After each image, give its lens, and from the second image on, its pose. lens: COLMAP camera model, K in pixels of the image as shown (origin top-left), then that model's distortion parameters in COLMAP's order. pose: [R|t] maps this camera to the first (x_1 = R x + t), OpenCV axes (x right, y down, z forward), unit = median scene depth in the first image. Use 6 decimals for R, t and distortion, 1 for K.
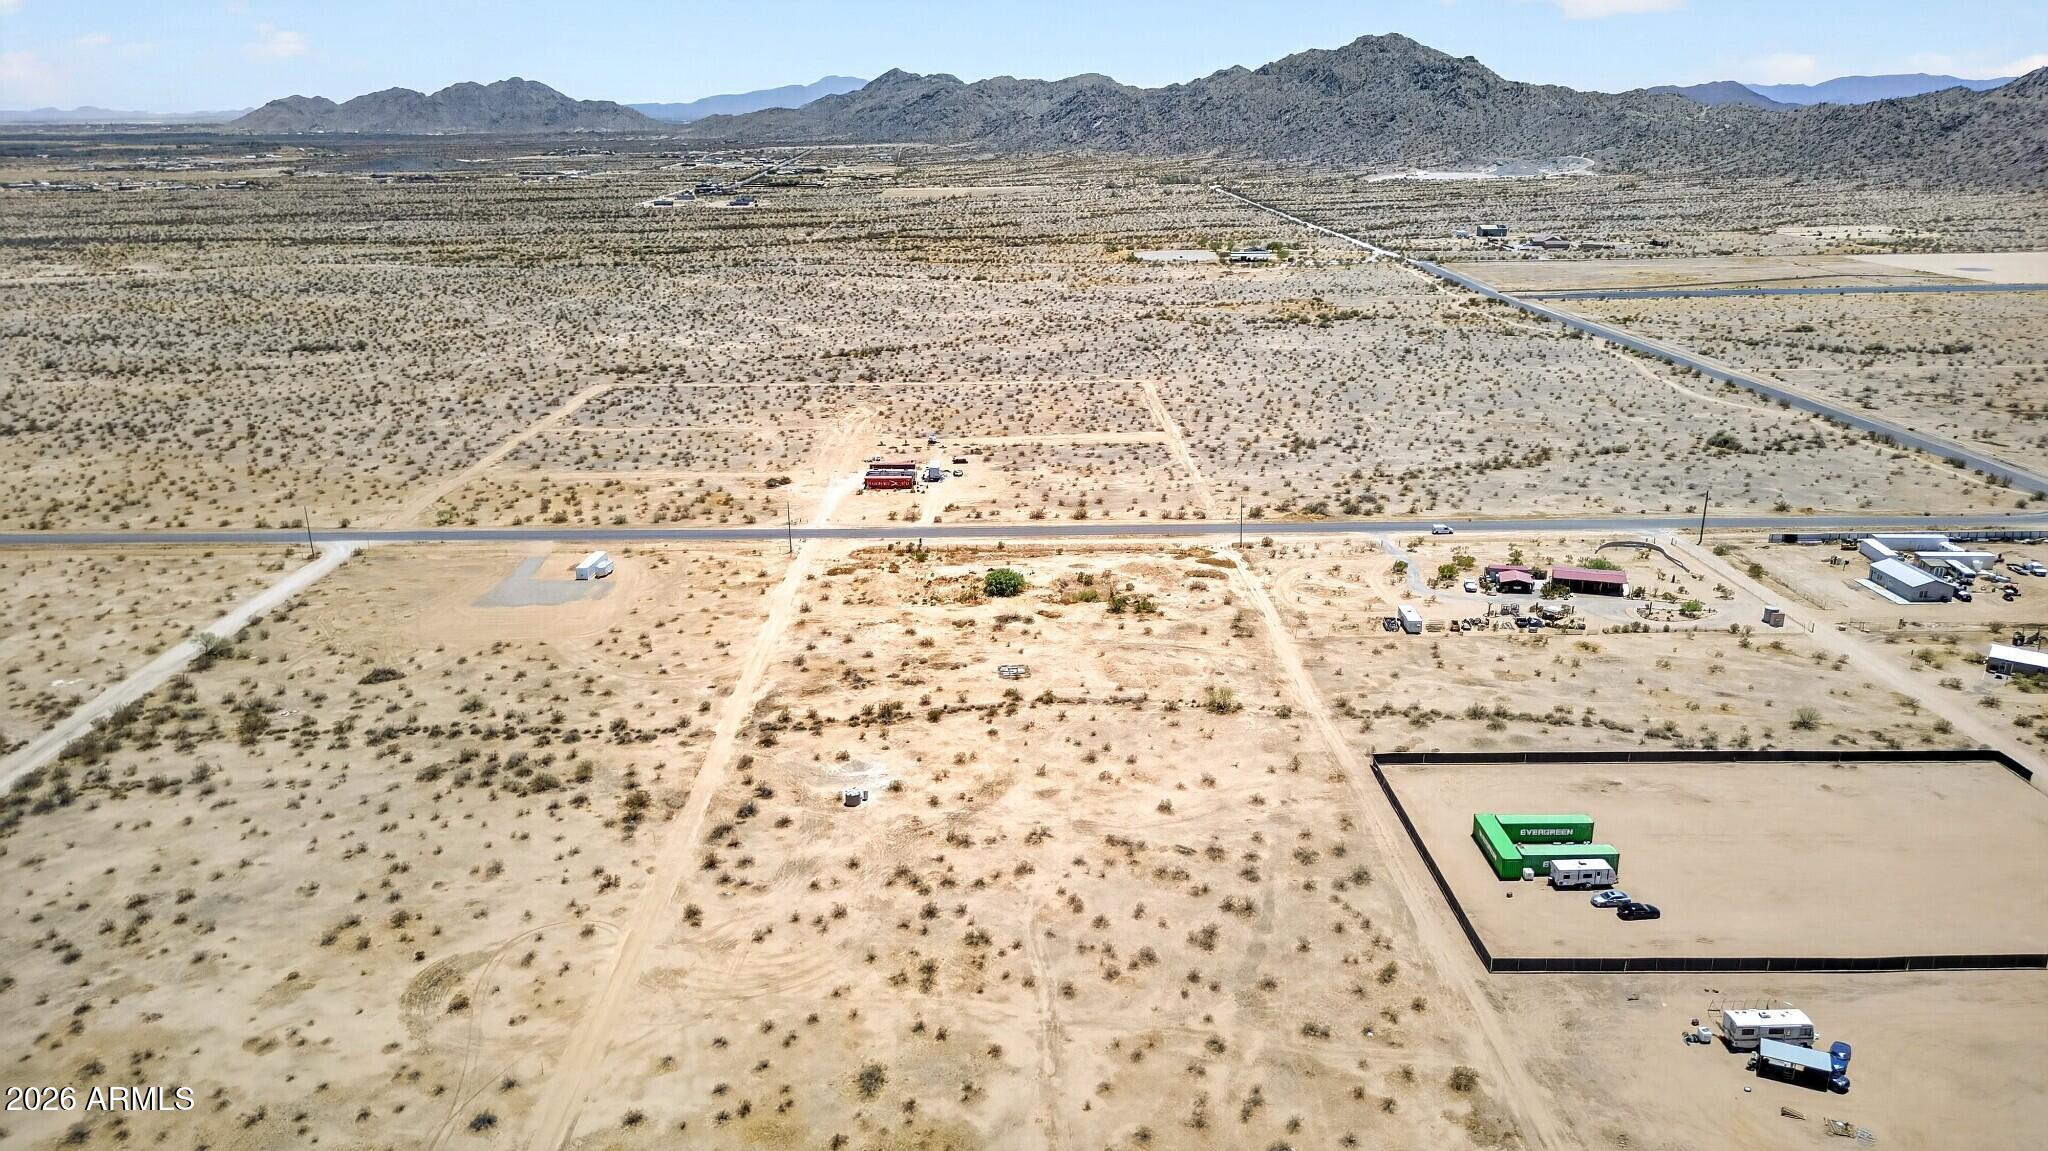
lens RADIAL K [[1478.0, 0, 1017.2], [0, 1478.0, 569.9], [0, 0, 1]] dist [0.032861, -0.025758]
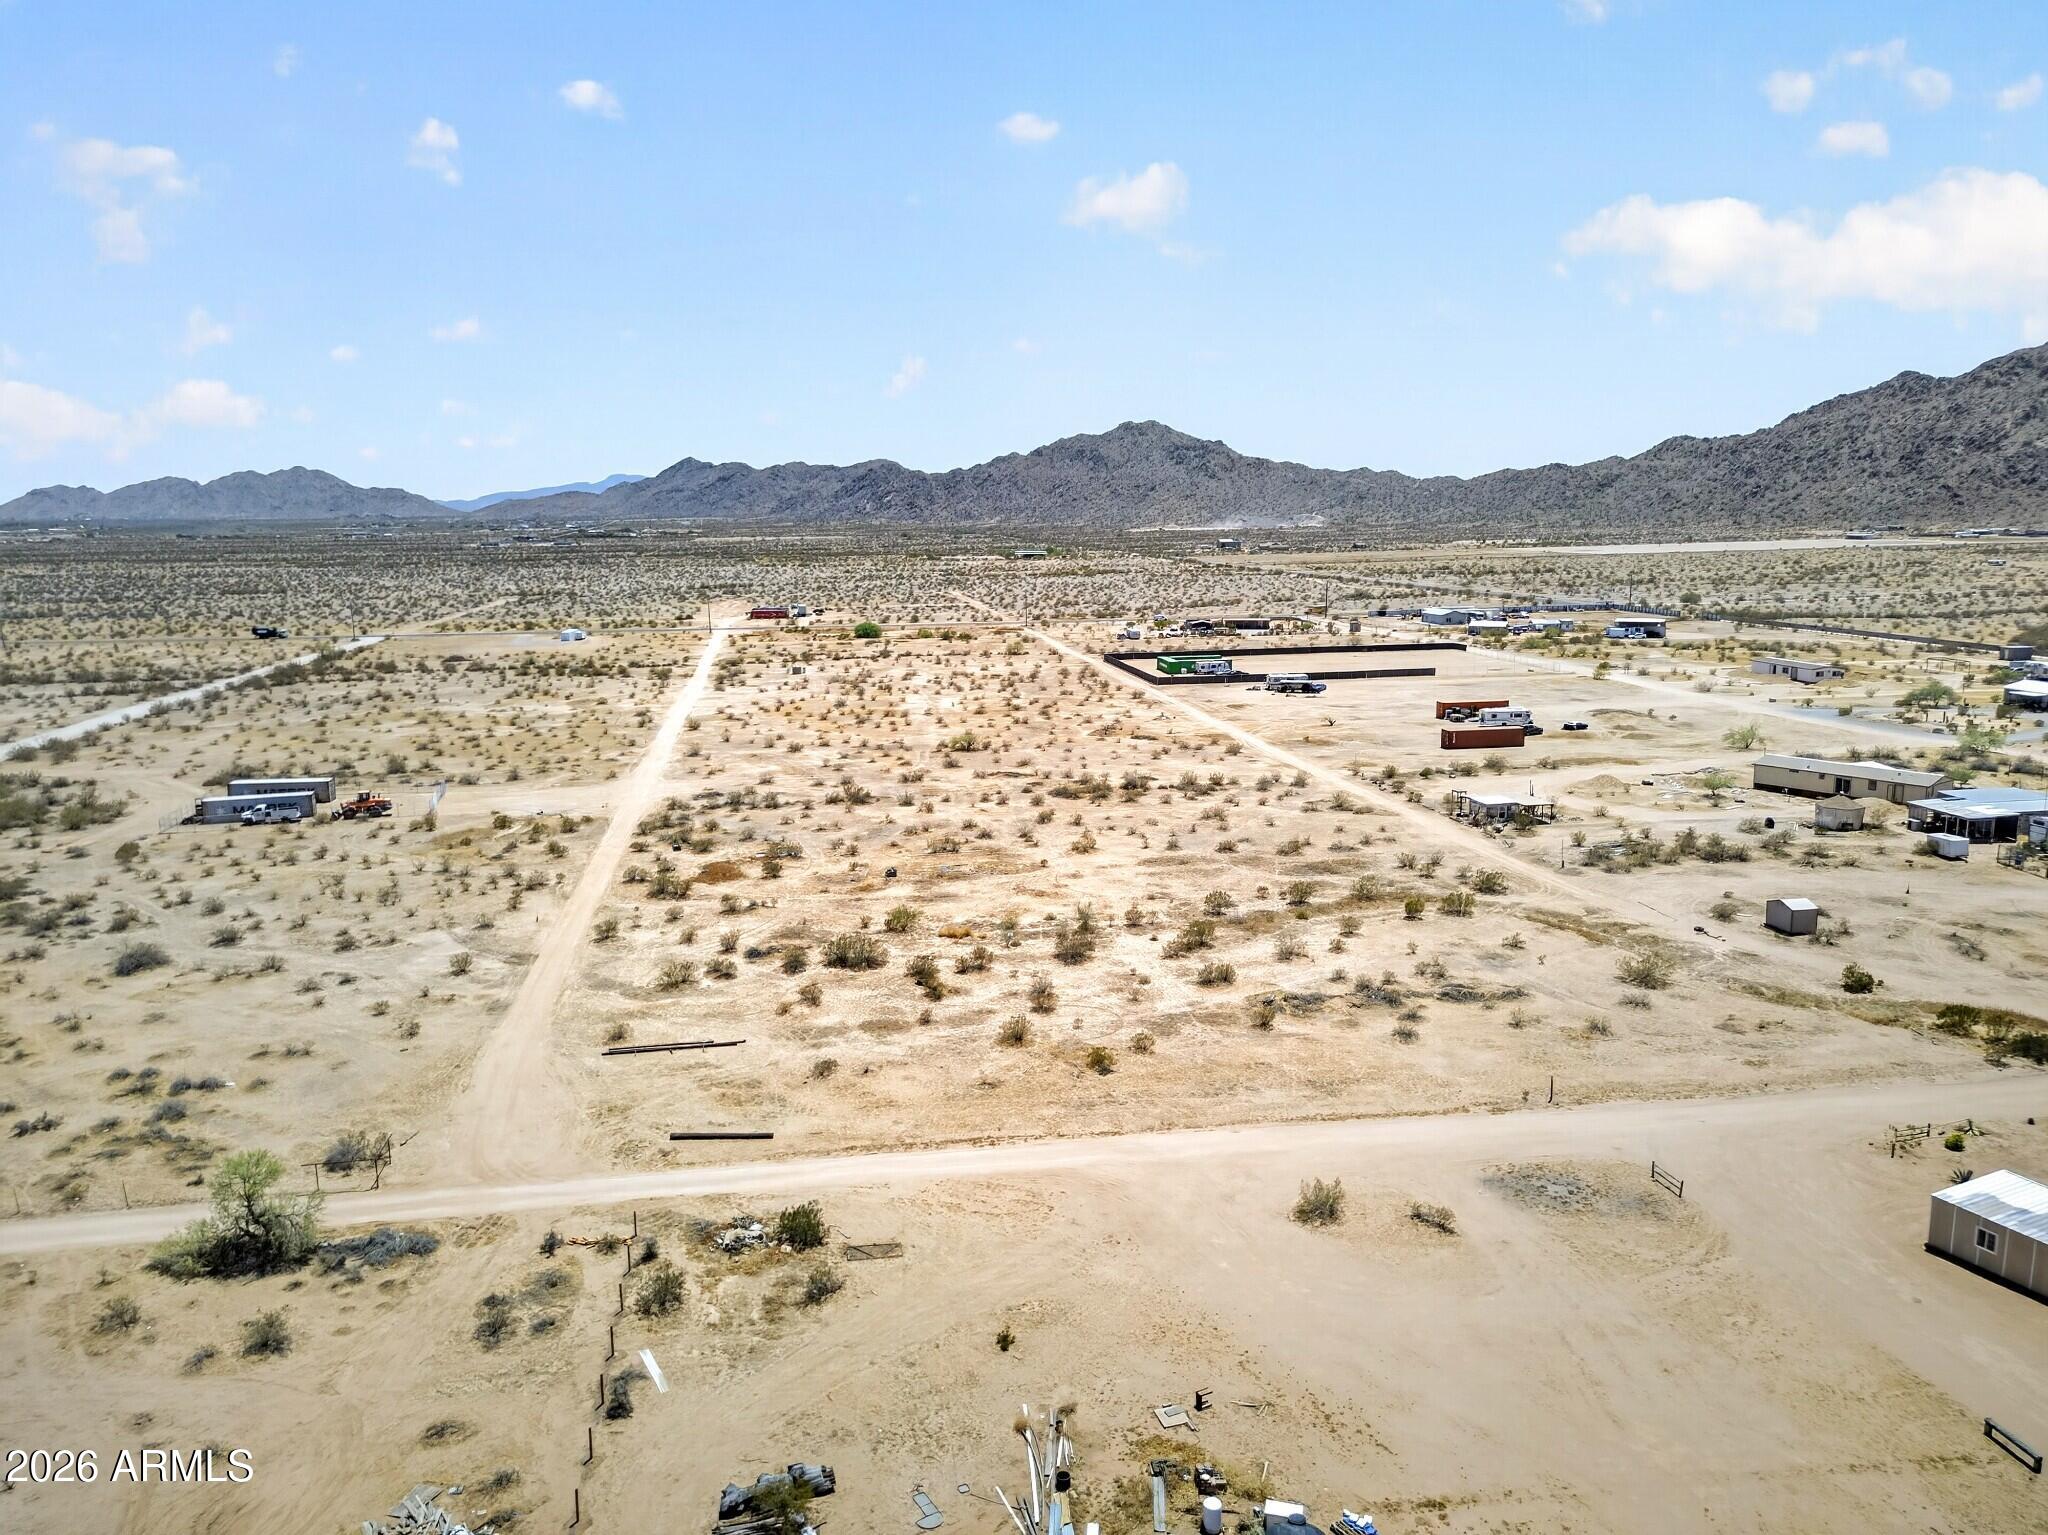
lens RADIAL K [[1474.9, 0, 1025.8], [0, 1474.9, 763.3], [0, 0, 1]] dist [0.052793, -0.055040]
pose [[0.989233, -0.028146, 0.143616, -0.064126], [0.046788, 0.990653, -0.128132, 0.315099], [-0.138667, 0.133472, 0.981304, -0.420701]]
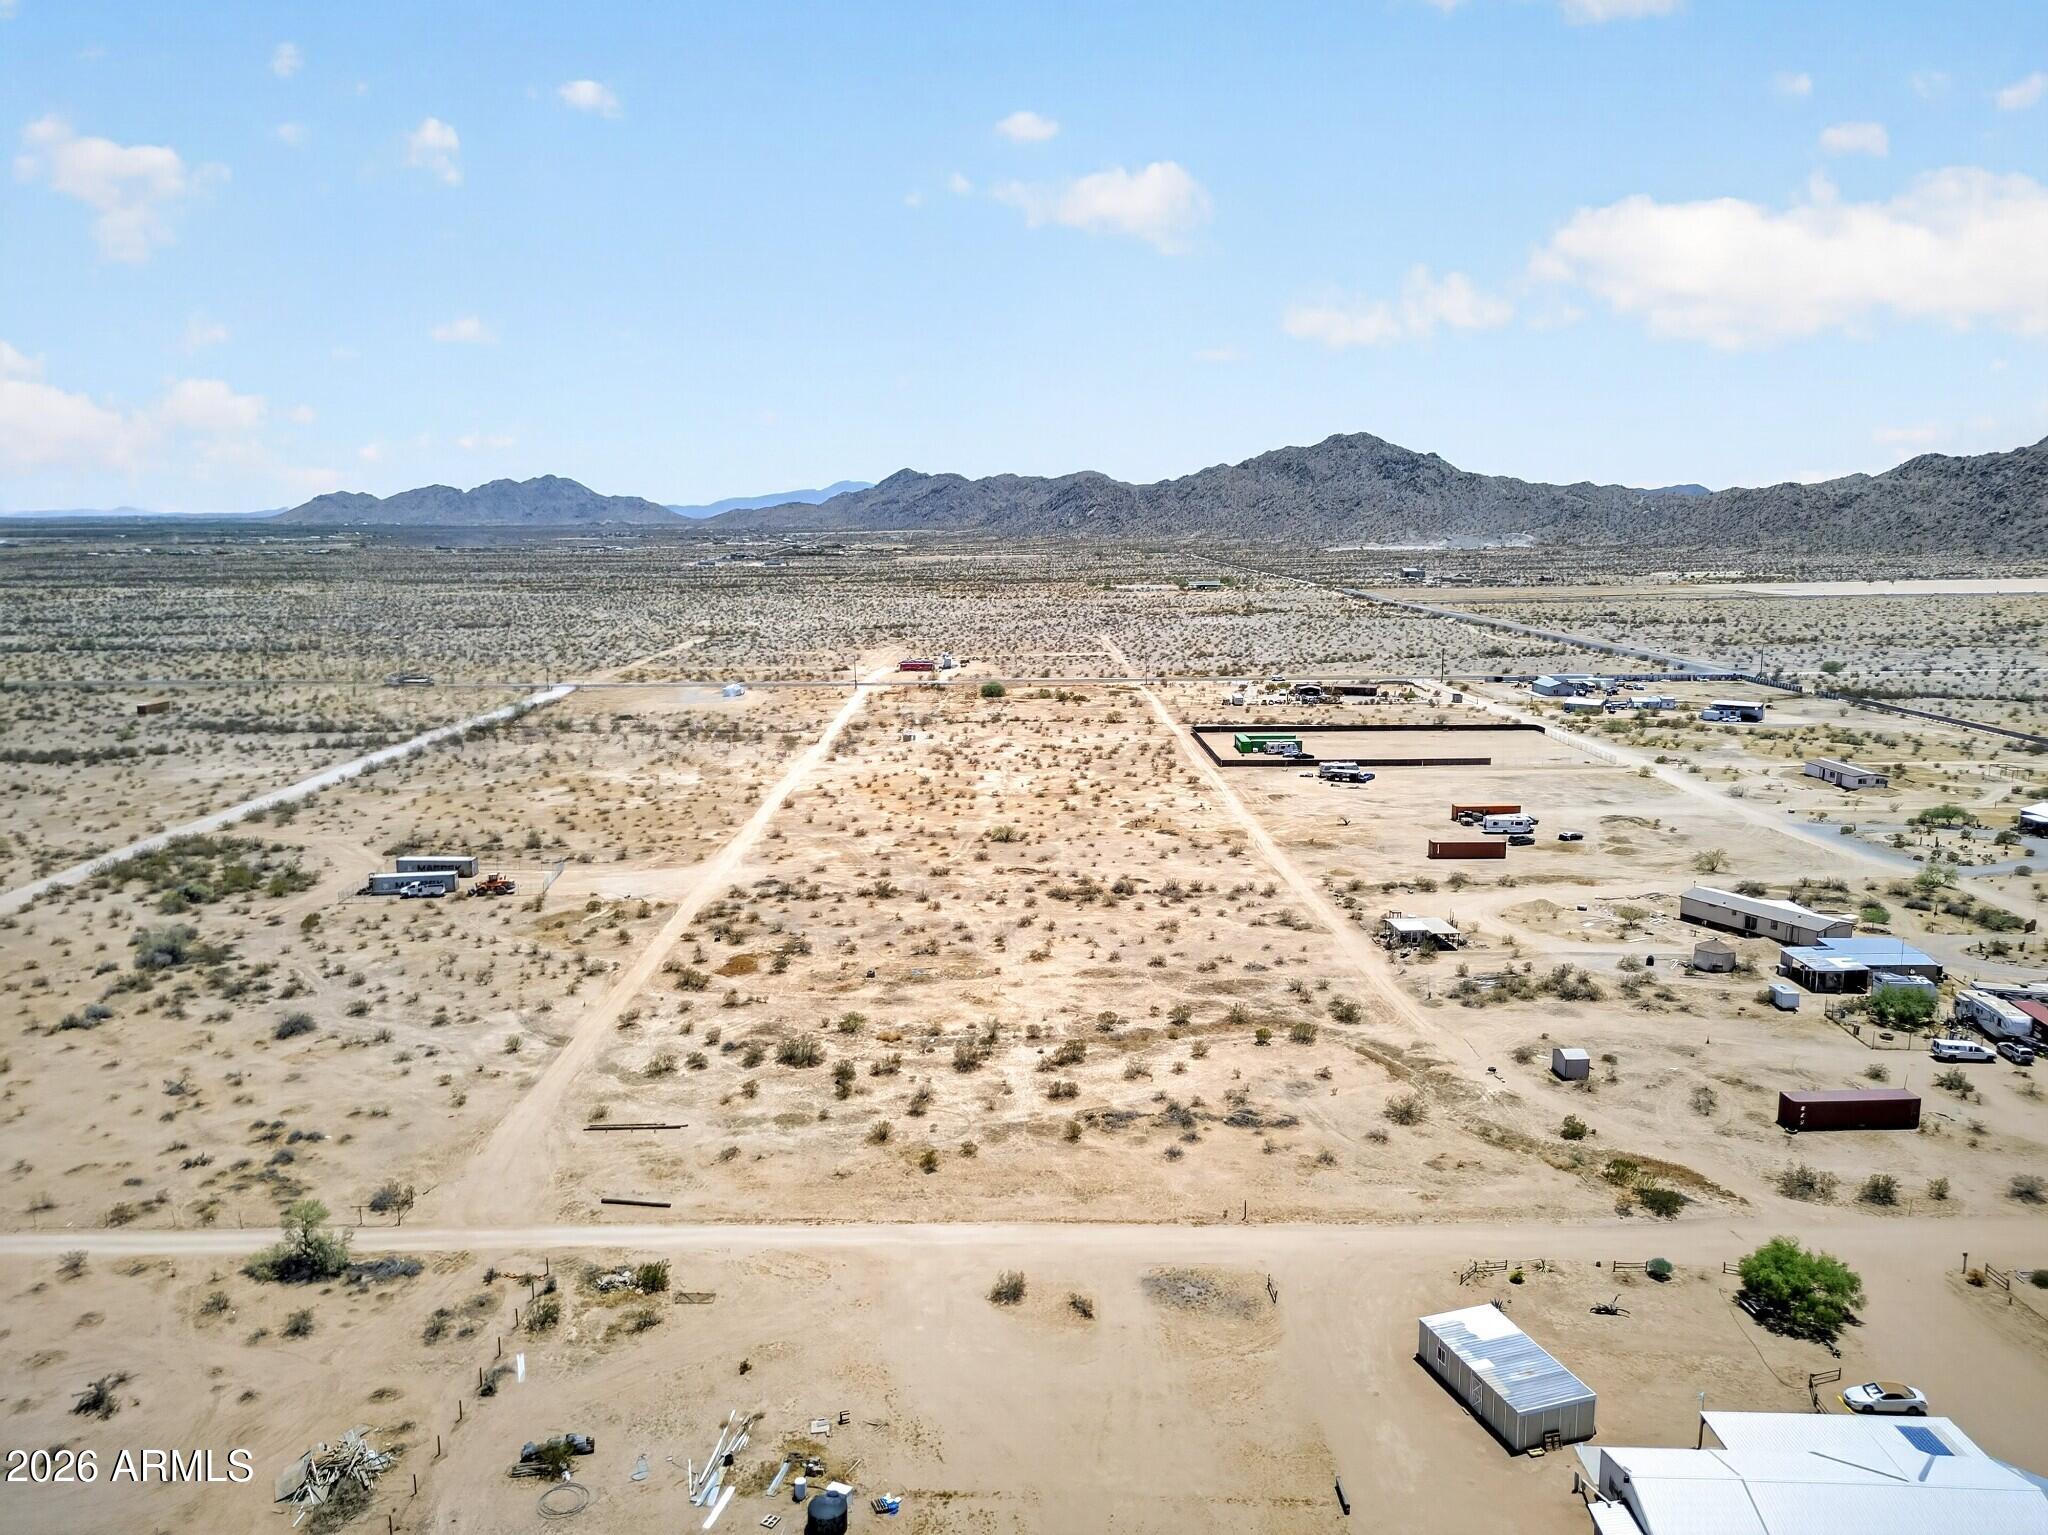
lens RADIAL K [[1474.9, 0, 1020.5], [0, 1474.9, 780.9], [0, 0, 1]] dist [0.052793, -0.055040]
pose [[0.999997, 0.002255, -0.000230, 0.020514], [-0.002266, 0.992480, -0.122388, 0.282398], [-0.000048, 0.122388, 0.992482, -0.537016]]
